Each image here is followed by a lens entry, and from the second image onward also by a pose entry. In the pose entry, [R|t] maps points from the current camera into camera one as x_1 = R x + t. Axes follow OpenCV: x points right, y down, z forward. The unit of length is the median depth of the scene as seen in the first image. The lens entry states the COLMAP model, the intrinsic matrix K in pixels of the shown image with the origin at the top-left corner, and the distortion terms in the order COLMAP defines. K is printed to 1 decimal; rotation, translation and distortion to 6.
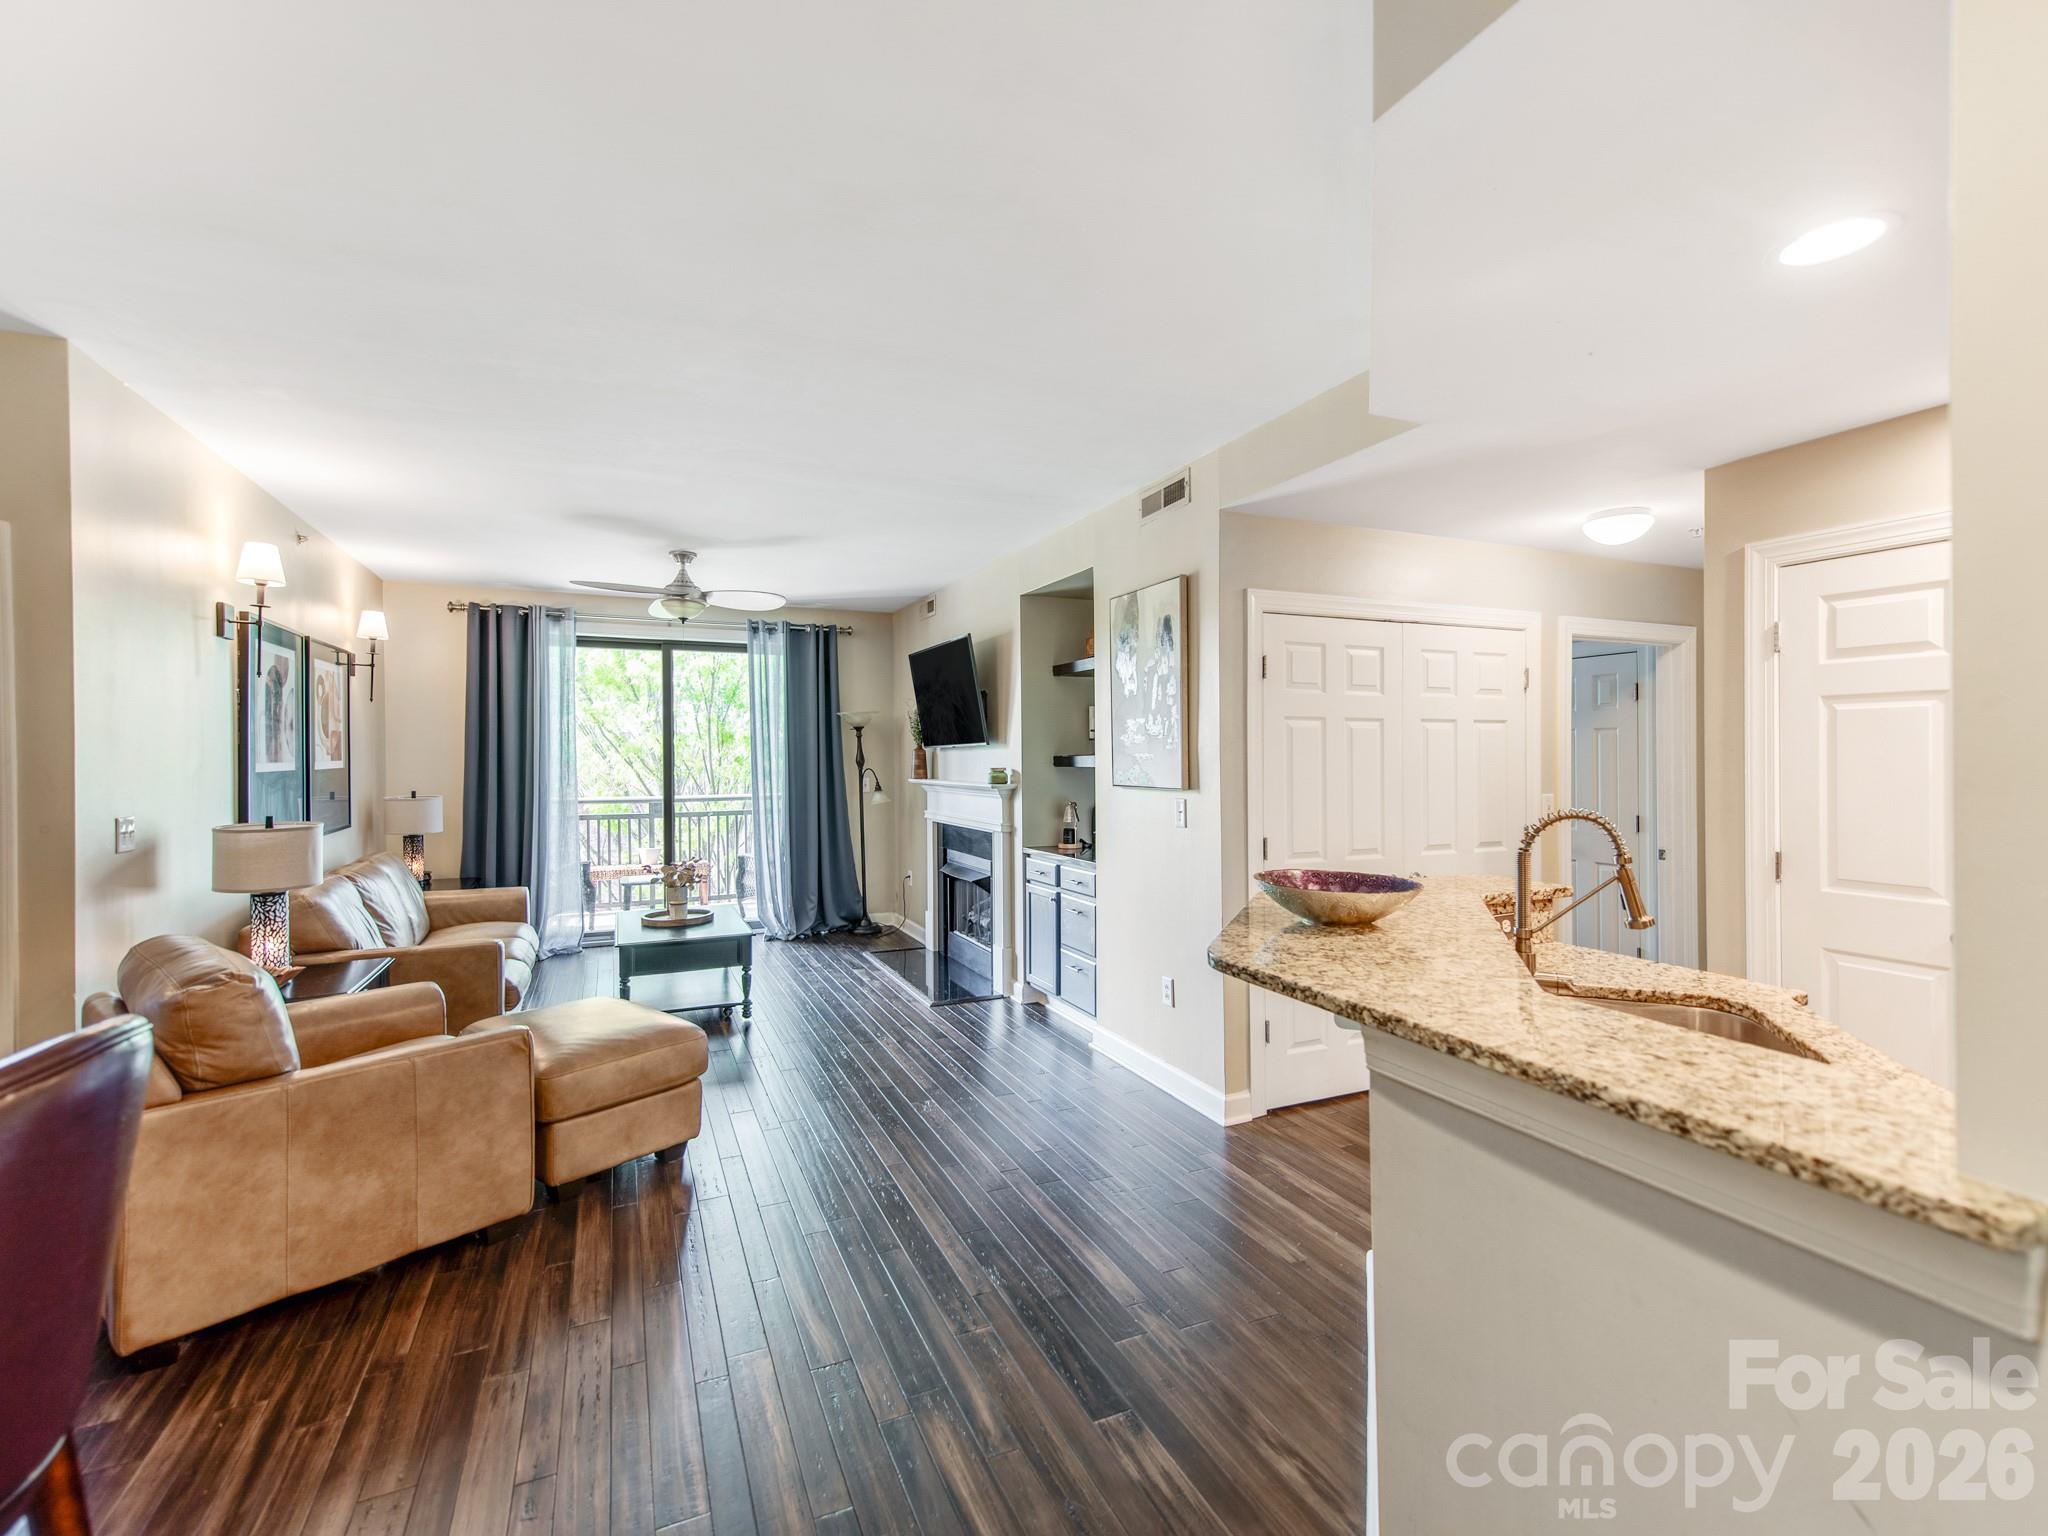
lens RADIAL K [[854.1, 0, 1020.9], [0, 854.1, 758.1], [0, 0, 1]] dist [0.004537, 0.000159]
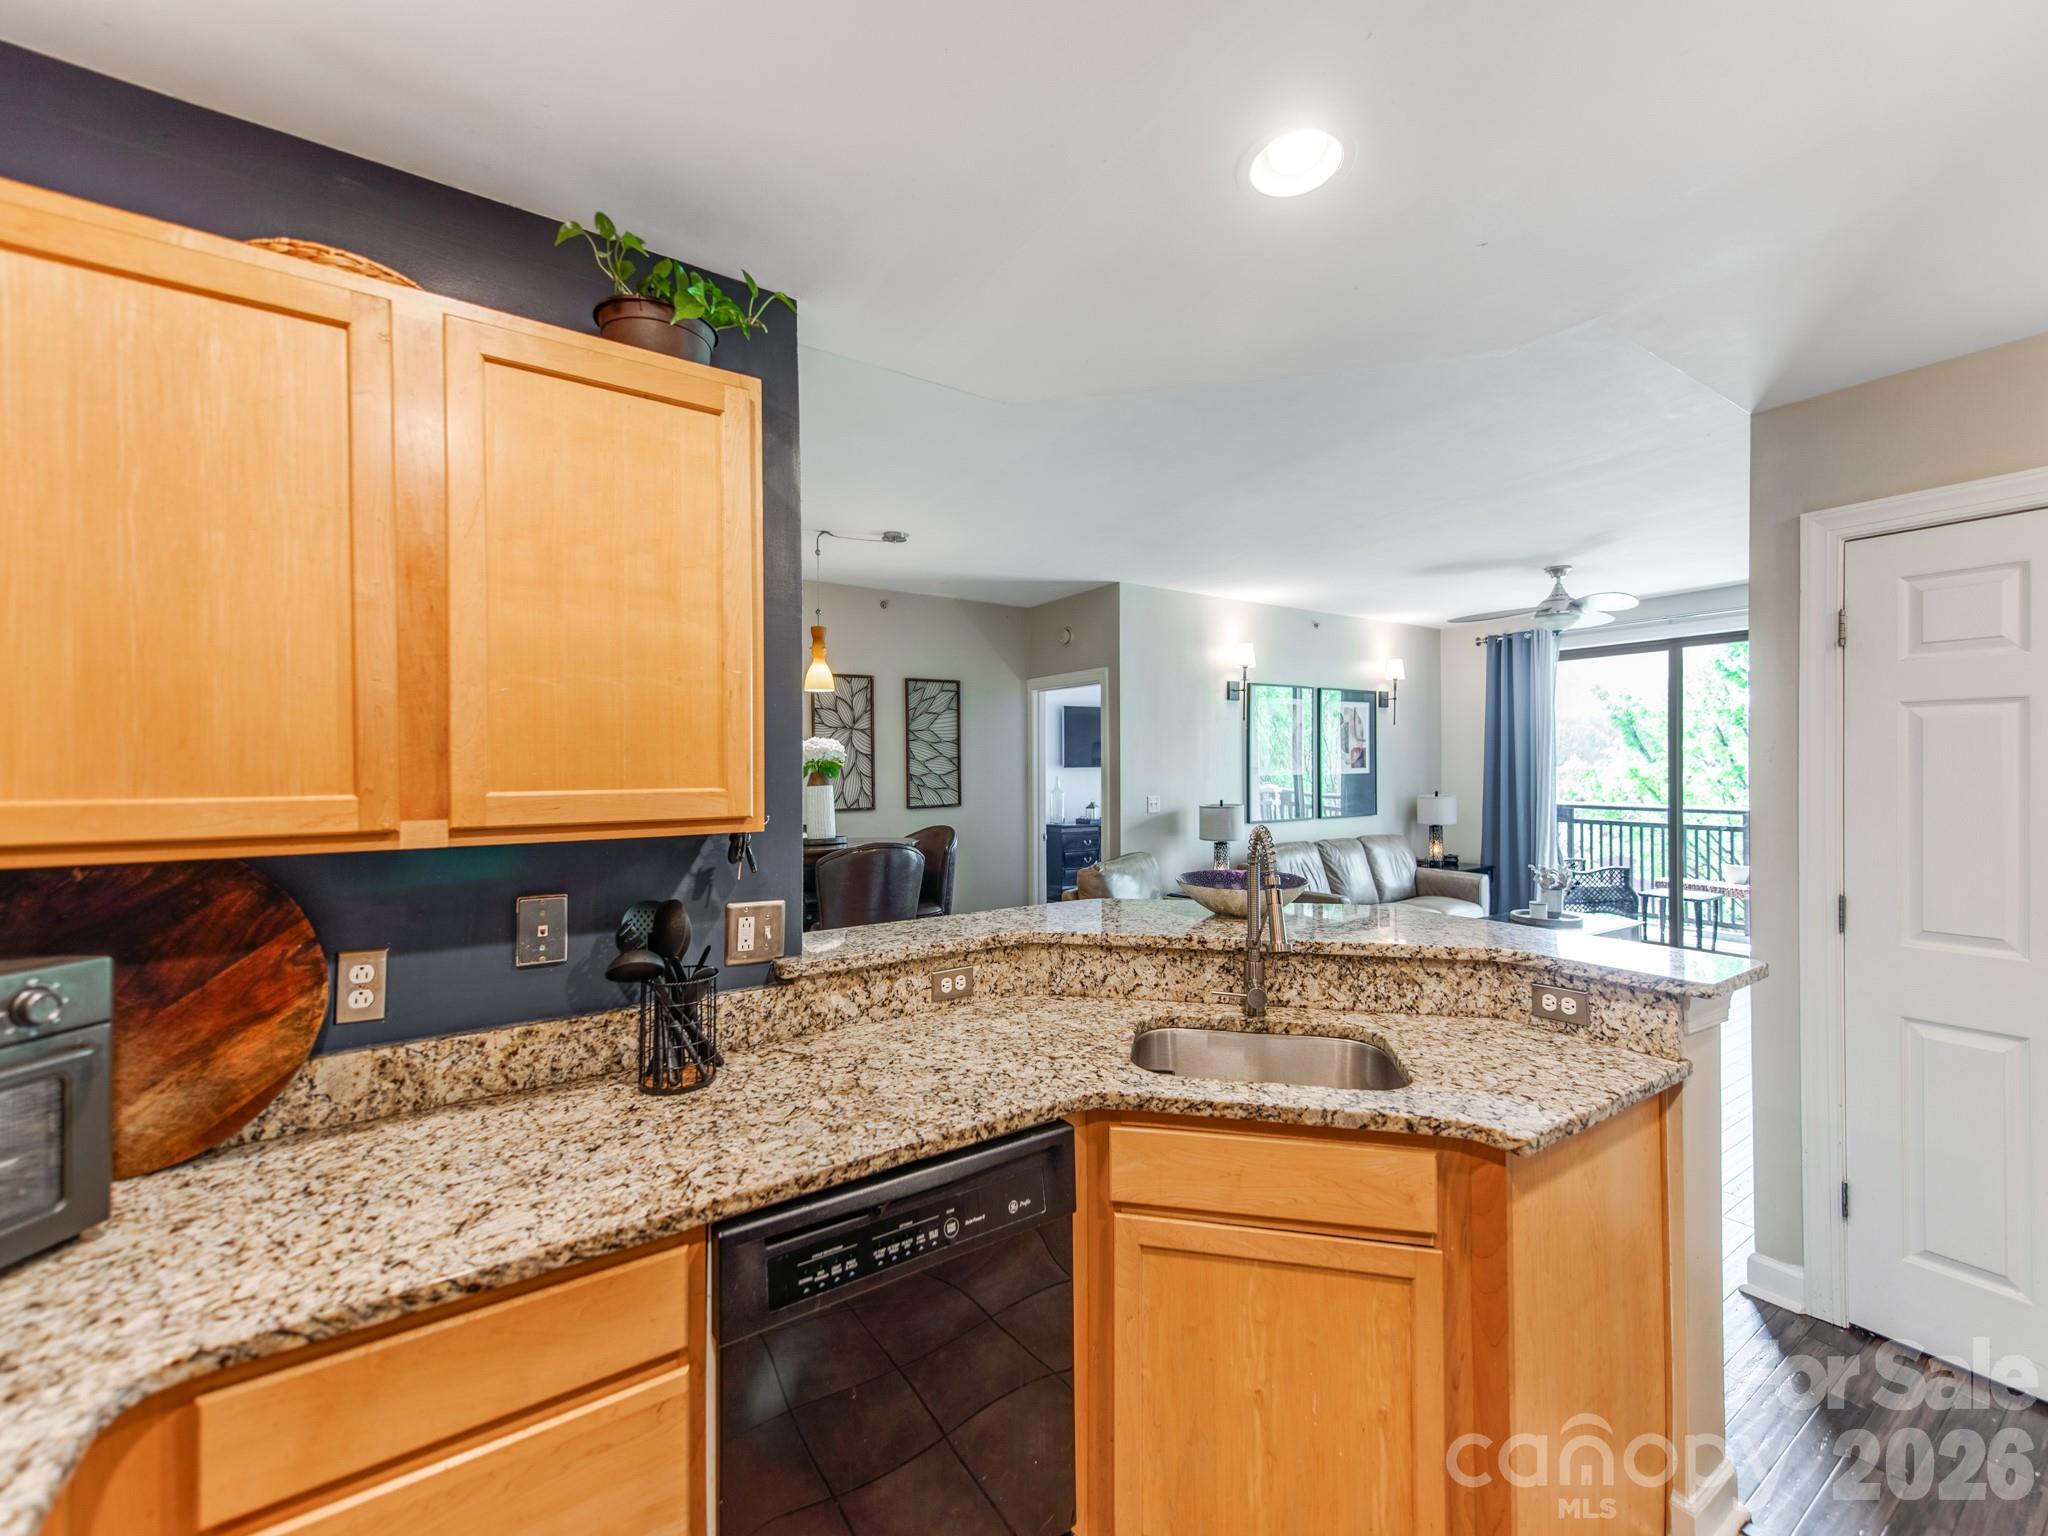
lens RADIAL K [[854.1, 0, 1015.9], [0, 854.1, 769.6], [0, 0, 1]] dist [0.004537, 0.000159]
pose [[0.162264, 0.004736, -0.986736, 0.432503], [0.004966, 0.999972, 0.005617, -0.004126], [0.986735, -0.005811, 0.162236, 0.152748]]
